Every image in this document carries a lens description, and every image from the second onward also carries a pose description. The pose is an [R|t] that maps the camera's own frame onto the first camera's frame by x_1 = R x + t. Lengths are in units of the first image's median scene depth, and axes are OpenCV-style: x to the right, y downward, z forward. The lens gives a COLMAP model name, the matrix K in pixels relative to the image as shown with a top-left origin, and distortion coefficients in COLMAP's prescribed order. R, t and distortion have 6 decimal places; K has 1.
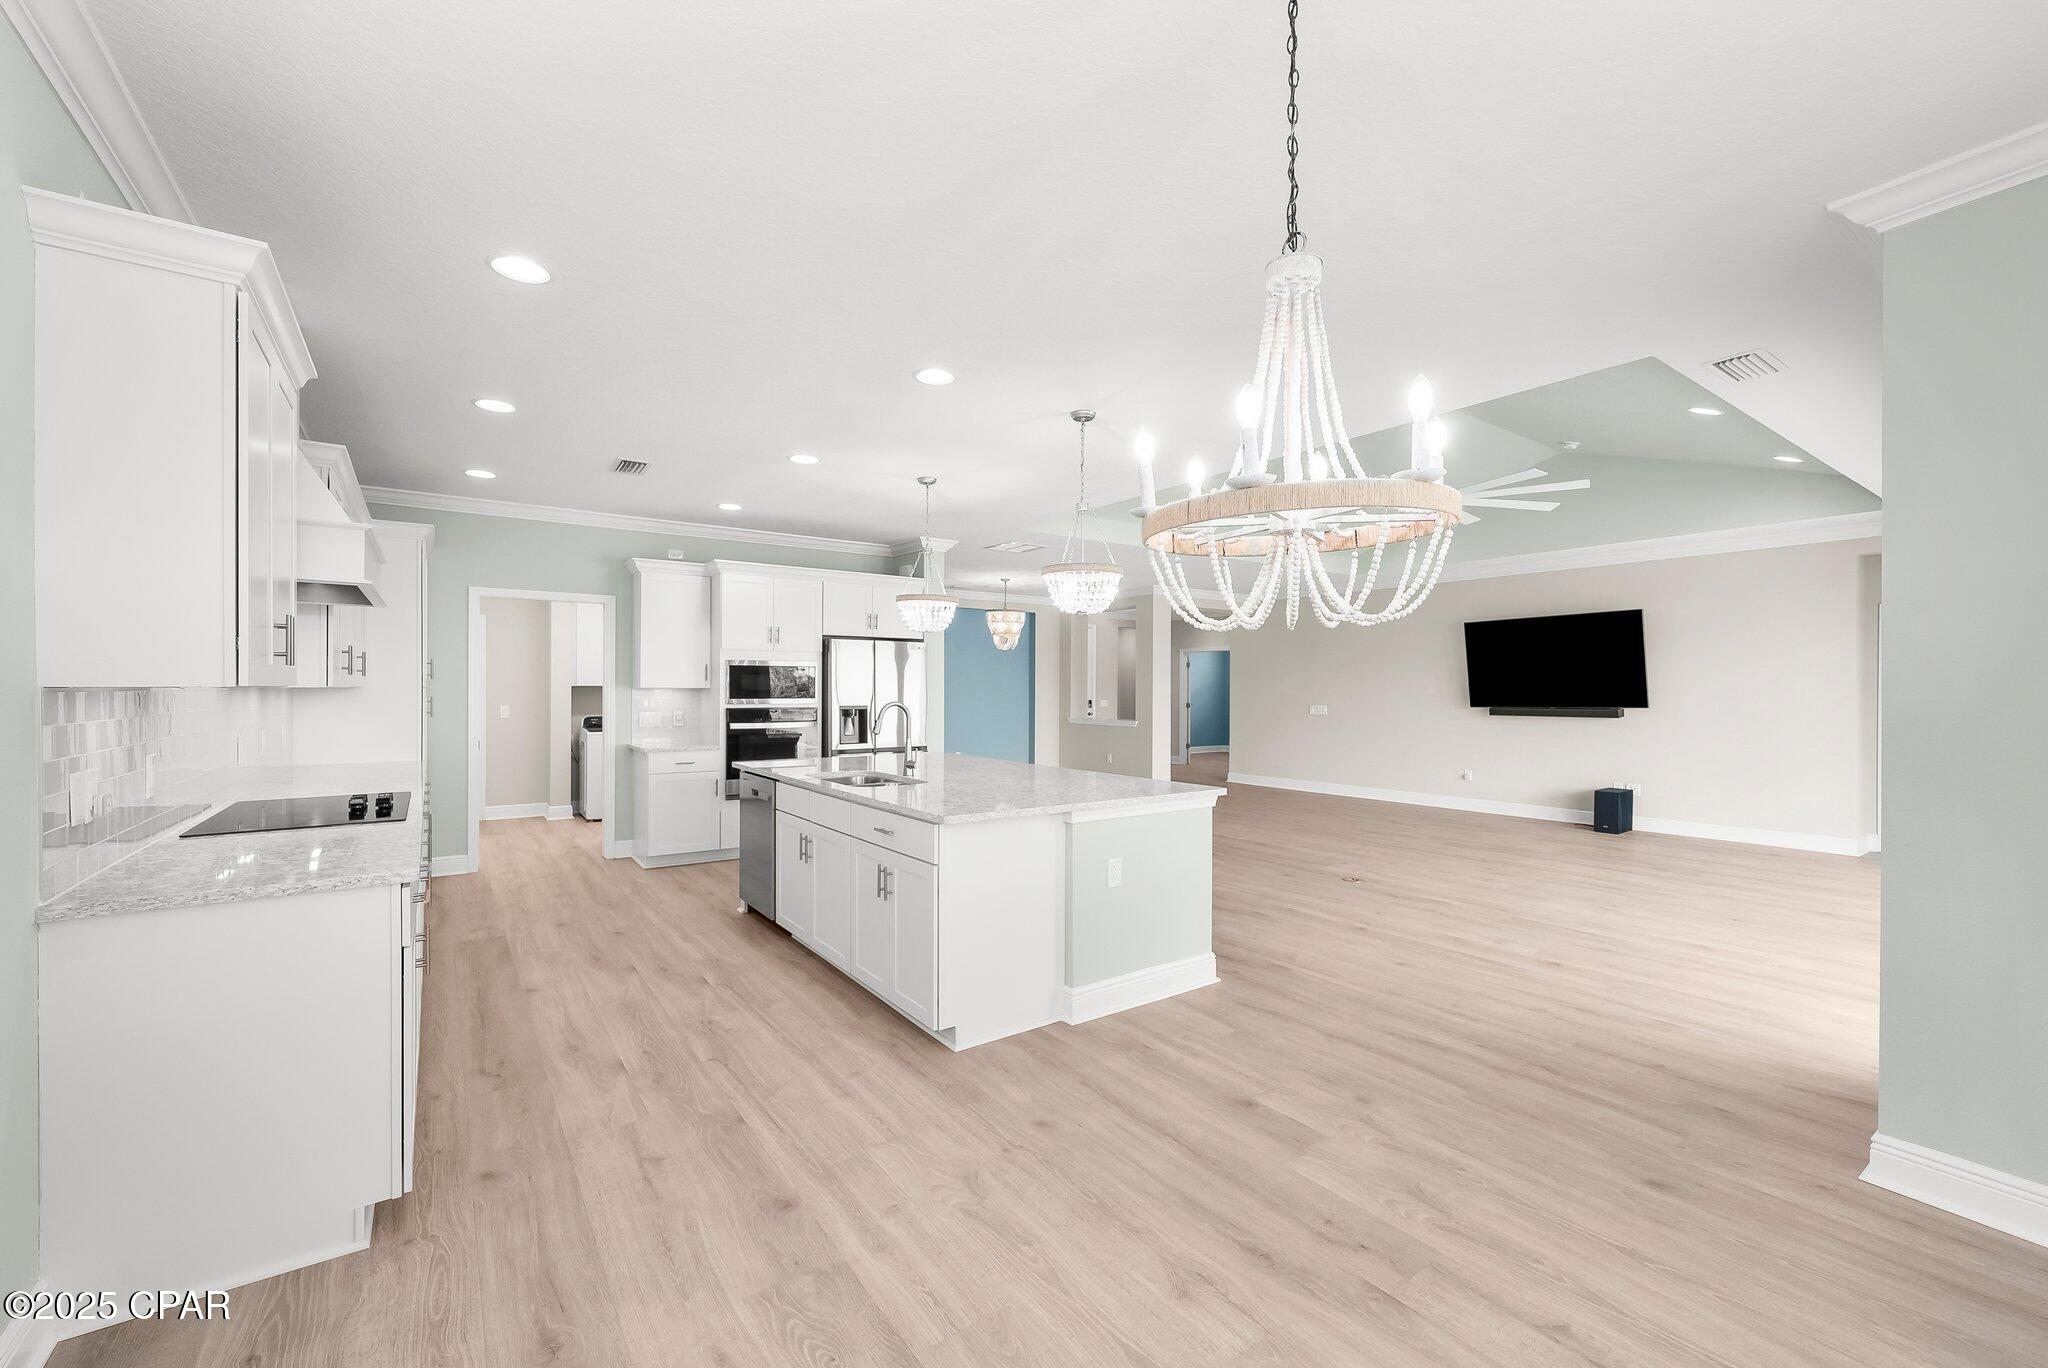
lens RADIAL K [[818.2, 0, 1028.9], [0, 818.2, 685.5], [0, 0, 1]] dist [-0.002636, -0.000090]
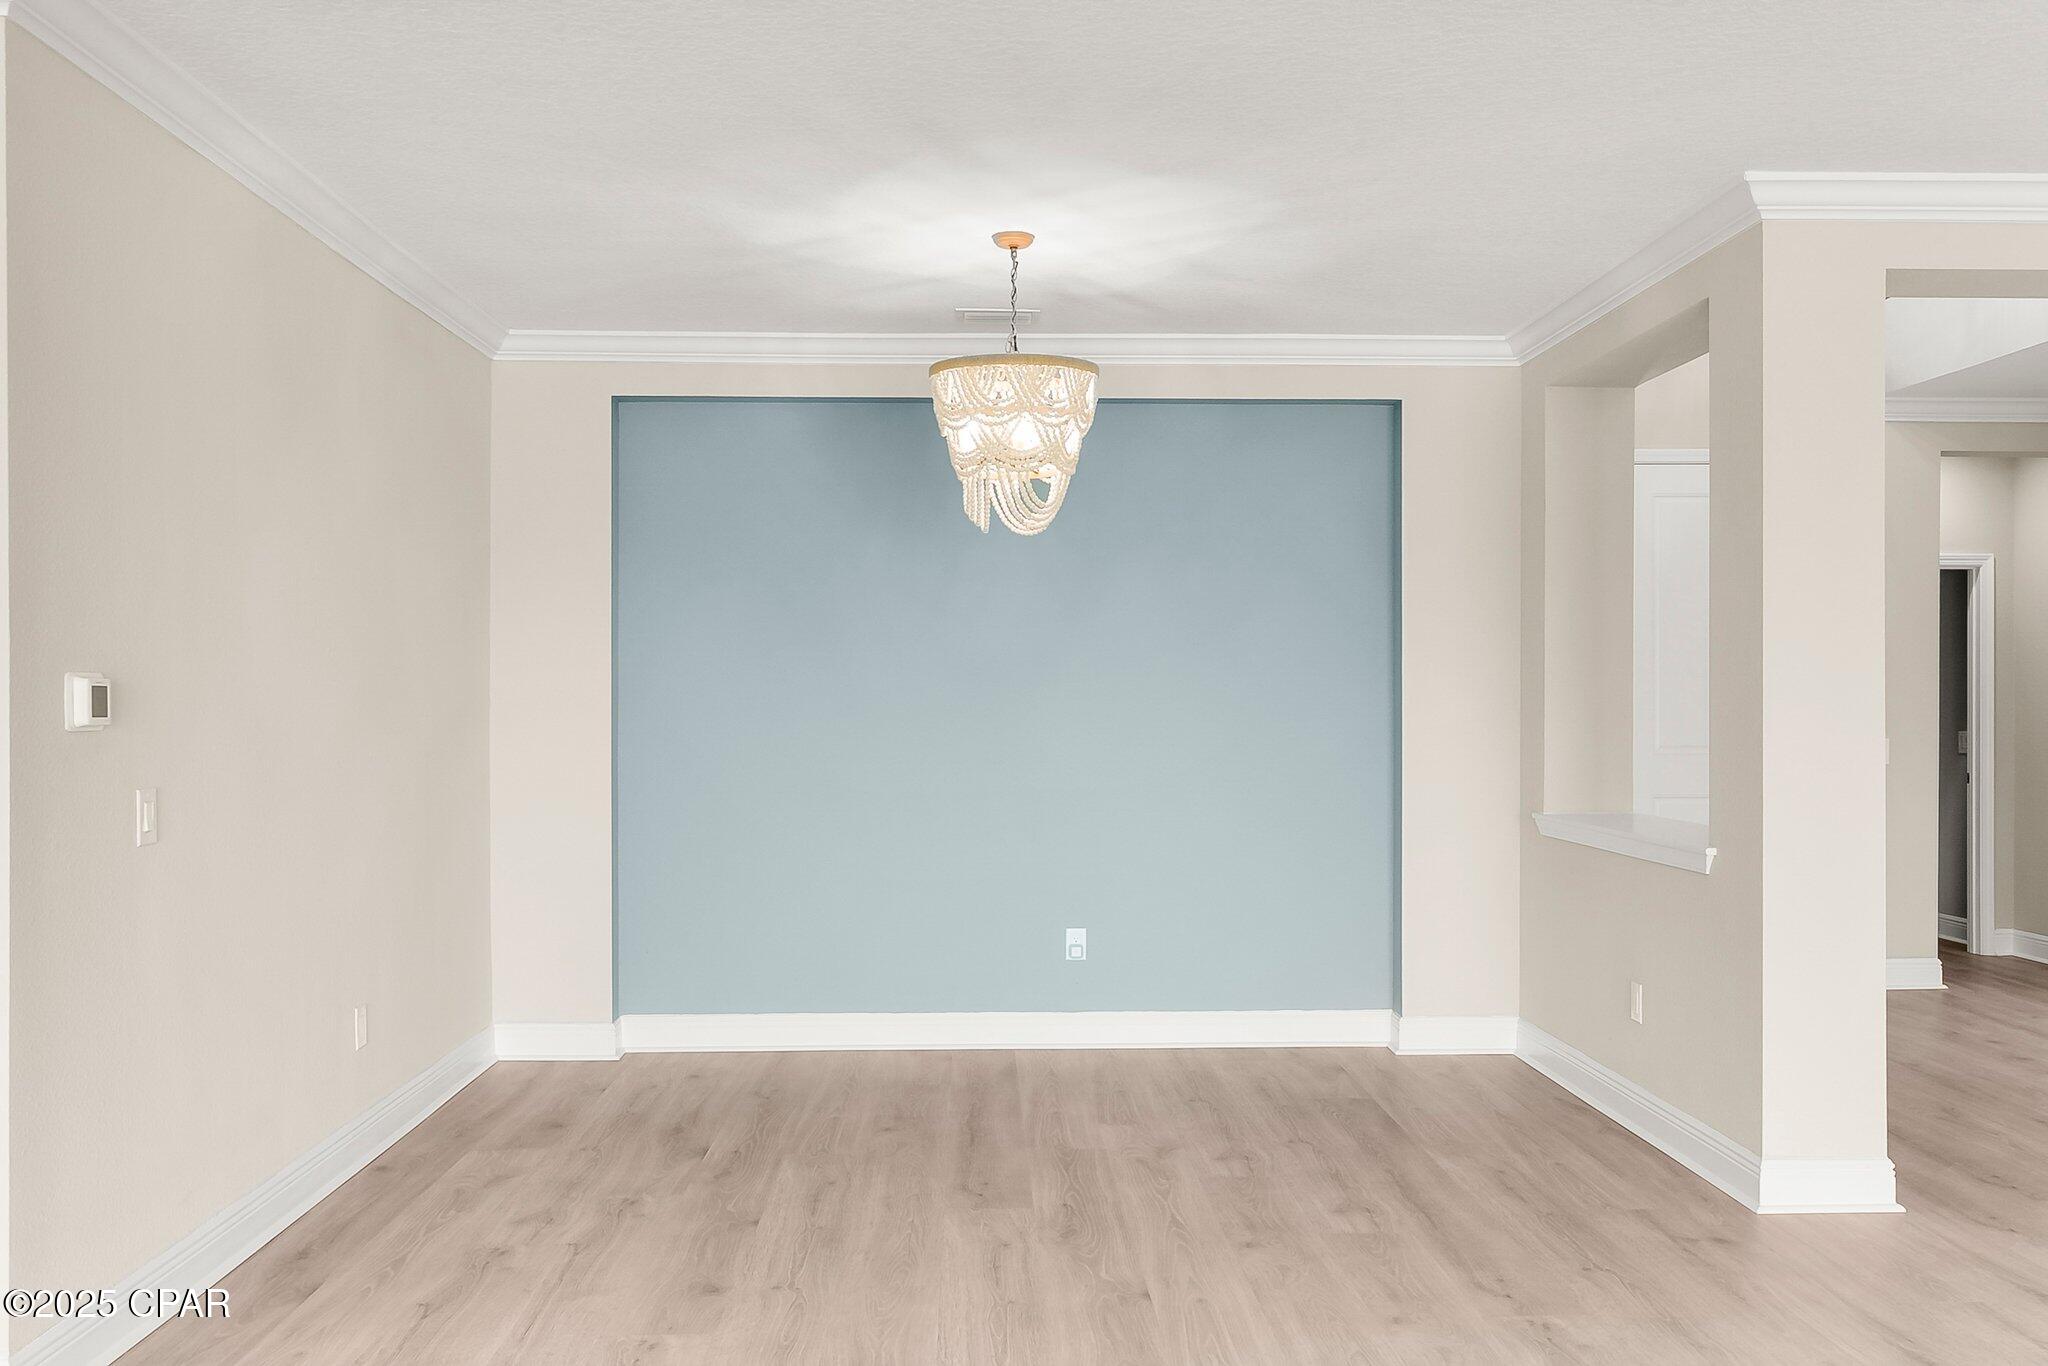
lens RADIAL K [[1731.9, 0, 1025.2], [0, 1731.9, 702.1], [0, 0, 1]] dist [0.013213, -0.002228]
pose [[0.831612, -0.001592, -0.555354, 0.449785], [0.005725, 0.999967, 0.005708, 0.004709], [0.555327, -0.007926, 0.831594, 1.019606]]
